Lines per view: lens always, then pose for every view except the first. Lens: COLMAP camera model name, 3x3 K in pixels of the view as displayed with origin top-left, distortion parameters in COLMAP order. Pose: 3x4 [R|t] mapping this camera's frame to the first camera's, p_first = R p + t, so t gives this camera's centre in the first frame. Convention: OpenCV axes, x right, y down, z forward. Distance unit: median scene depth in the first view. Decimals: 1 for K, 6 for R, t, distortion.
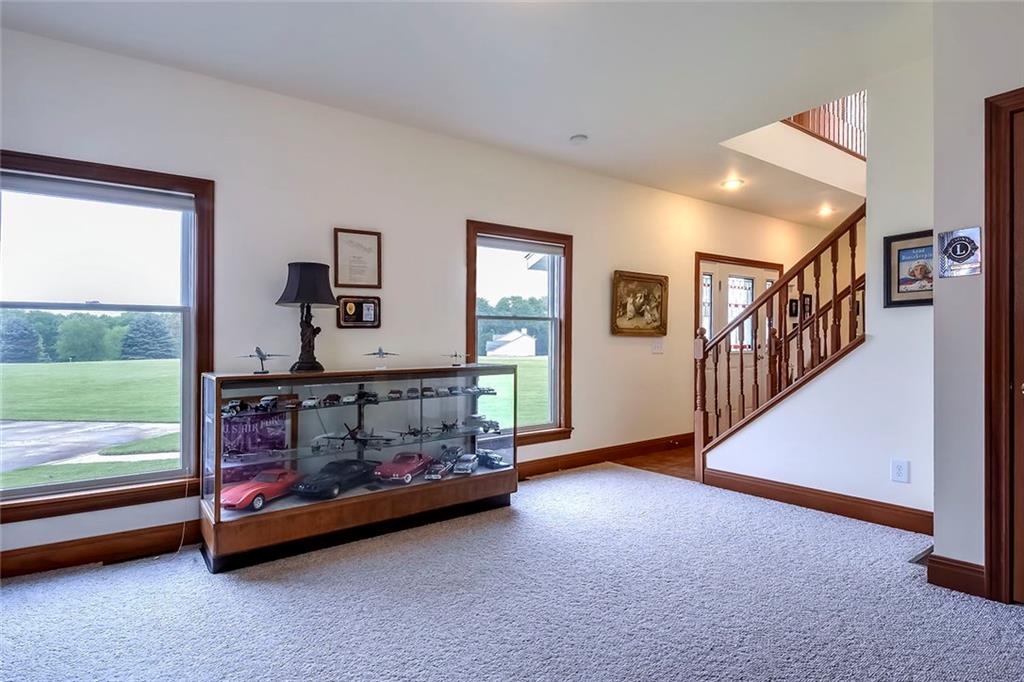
lens RADIAL K [[528.6, 0, 512.0], [0, 528.6, 341.0], [0, 0, 1]] dist [0.000349, -0.000238]
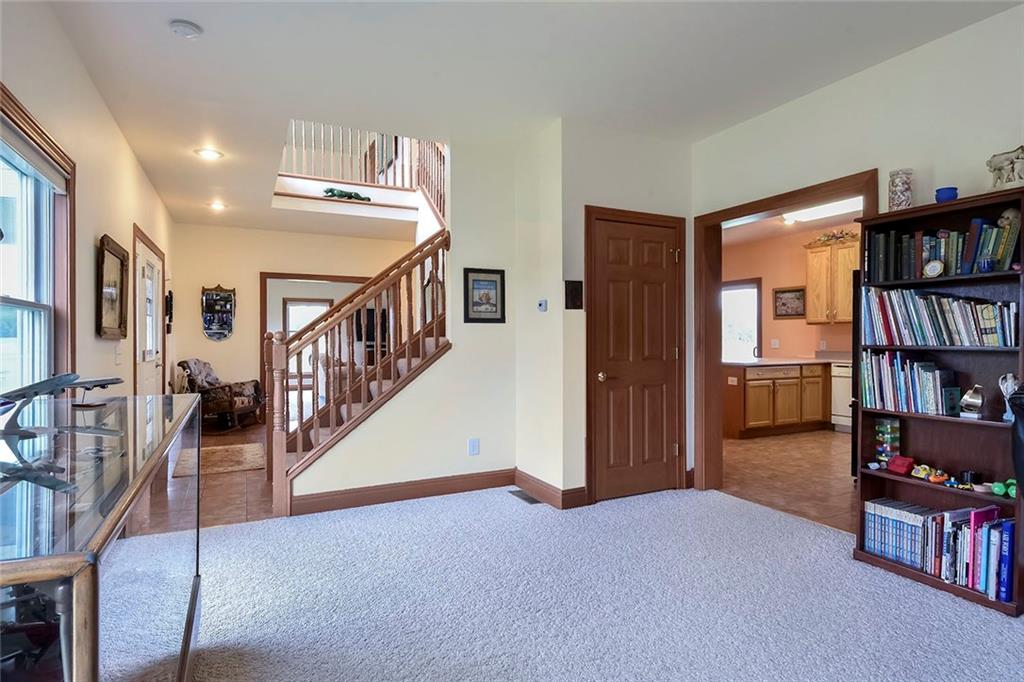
lens RADIAL K [[555.9, 0, 512.0], [0, 555.9, 341.0], [0, 0, 1]] dist [0.000983, -0.000017]
pose [[0.163708, 0.010984, 0.986448, -0.485590], [-0.007201, 0.999925, -0.009939, -0.004515], [-0.986483, -0.005476, 0.163775, 0.529826]]
